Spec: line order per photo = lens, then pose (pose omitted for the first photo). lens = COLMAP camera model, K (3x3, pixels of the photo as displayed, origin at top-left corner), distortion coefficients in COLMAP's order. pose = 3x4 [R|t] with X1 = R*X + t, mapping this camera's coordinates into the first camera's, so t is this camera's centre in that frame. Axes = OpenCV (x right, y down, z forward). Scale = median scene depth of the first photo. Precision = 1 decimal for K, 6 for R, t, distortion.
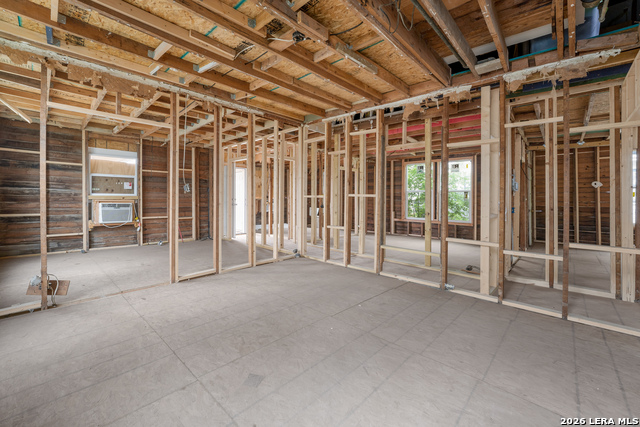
lens RADIAL K [[266.5, 0, 310.0], [0, 266.5, 198.7], [0, 0, 1]] dist [-0.009932, -0.000679]
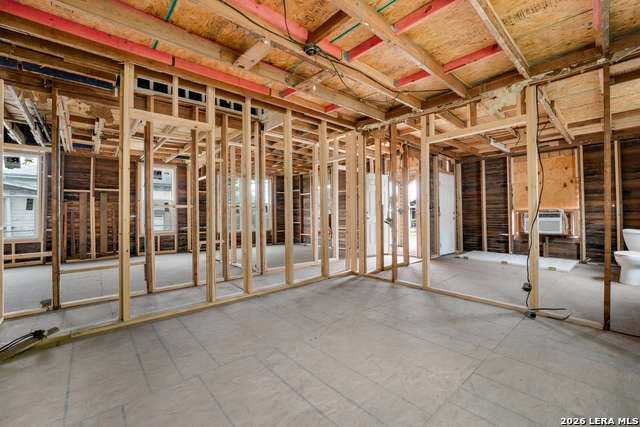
lens RADIAL K [[266.5, 0, 323.6], [0, 266.5, 213.6], [0, 0, 1]] dist [-0.009932, -0.000679]
pose [[-0.068463, -0.013463, -0.997563, 0.814776], [0.010617, 0.999842, -0.014223, 0.022881], [0.997597, -0.011565, -0.068309, 1.196581]]
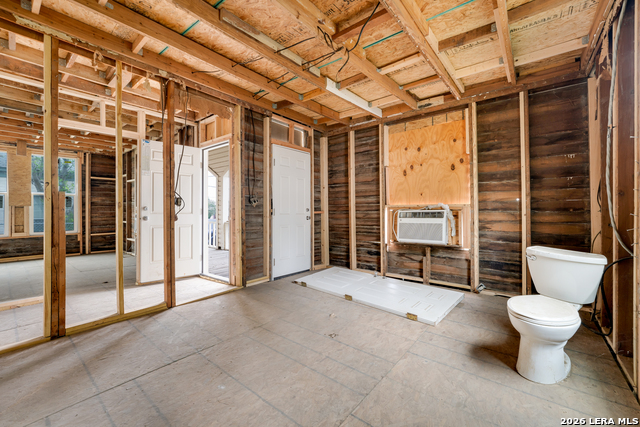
lens RADIAL K [[266.5, 0, 315.9], [0, 266.5, 210.0], [0, 0, 1]] dist [-0.009932, -0.000679]
pose [[0.083278, -0.006496, -0.996505, 0.343178], [0.008084, 0.999950, -0.005843, 0.014125], [0.996494, -0.007569, 0.083327, 1.681582]]
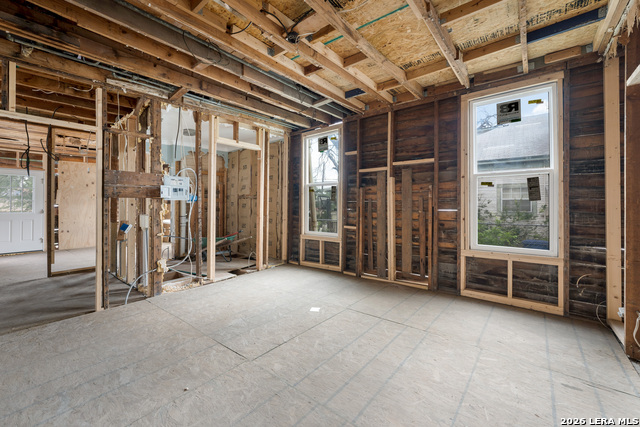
lens RADIAL K [[266.5, 0, 320.8], [0, 266.5, 200.0], [0, 0, 1]] dist [-0.009932, -0.000679]
pose [[-0.997035, -0.009786, -0.076321, -0.030081], [-0.008057, 0.999705, -0.022935, 0.000398], [0.076523, -0.022252, -0.996819, 0.791706]]
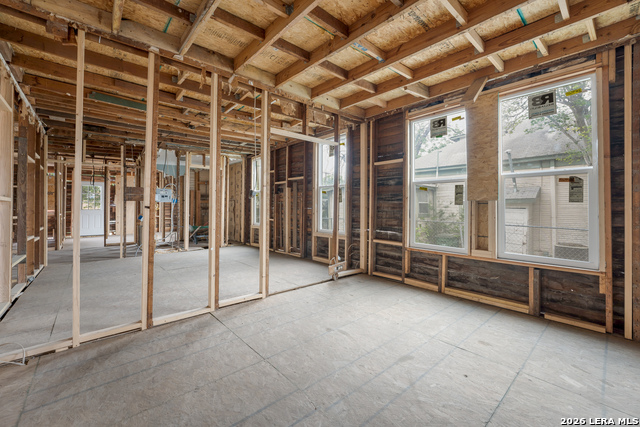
lens RADIAL K [[266.5, 0, 316.9], [0, 266.5, 202.0], [0, 0, 1]] dist [-0.009932, -0.000679]
pose [[-0.996008, -0.008096, 0.088896, -0.483933], [-0.009248, 0.999878, -0.012558, -0.003782], [-0.088784, -0.013330, -0.995962, 1.200974]]
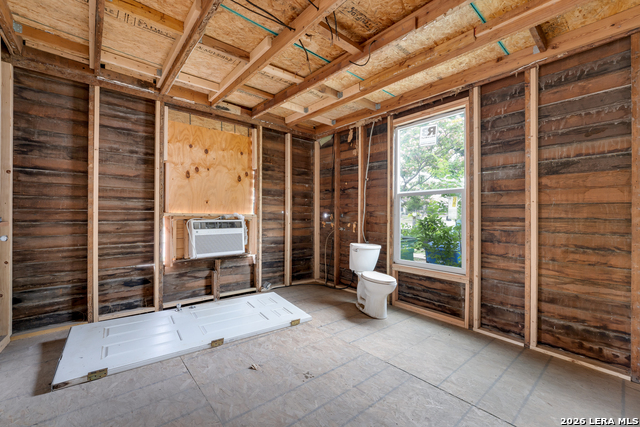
lens RADIAL K [[266.5, 0, 322.9], [0, 266.5, 214.4], [0, 0, 1]] dist [-0.009932, -0.000679]
pose [[0.997175, 0.002021, -0.075084, -0.023187], [-0.002570, 0.999971, -0.007217, 0.003590], [0.075067, 0.007389, 0.997151, 1.403721]]
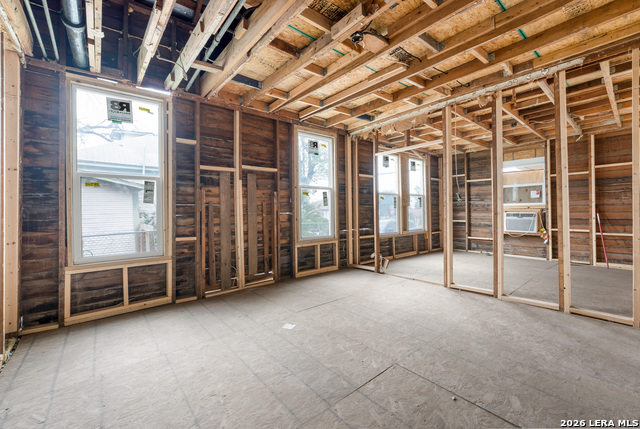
lens RADIAL K [[266.5, 0, 322.5], [0, 266.5, 212.5], [0, 0, 1]] dist [-0.009932, -0.000679]
pose [[-0.110455, -0.000465, -0.993881, 0.371798], [0.013875, 0.999902, -0.002010, 0.008513], [0.993784, -0.014012, -0.110438, 0.393024]]
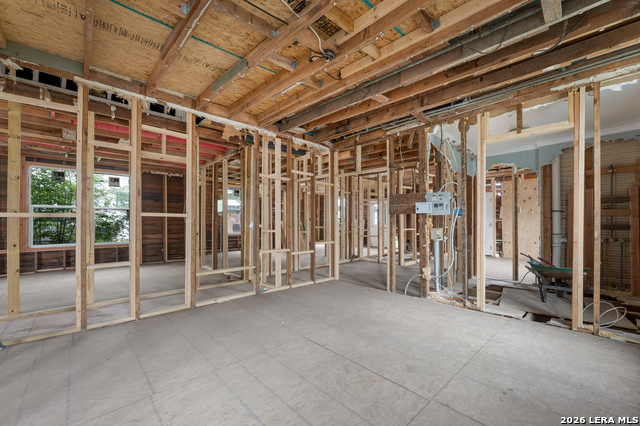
lens RADIAL K [[269.5, 0, 322.5], [0, 269.5, 218.7], [0, 0, 1]] dist [-0.009705, -0.000382]
pose [[0.042540, -0.006539, 0.999073, -0.419667], [-0.002626, 0.999974, 0.006656, -0.005799], [-0.999091, -0.002907, 0.042522, 0.393777]]
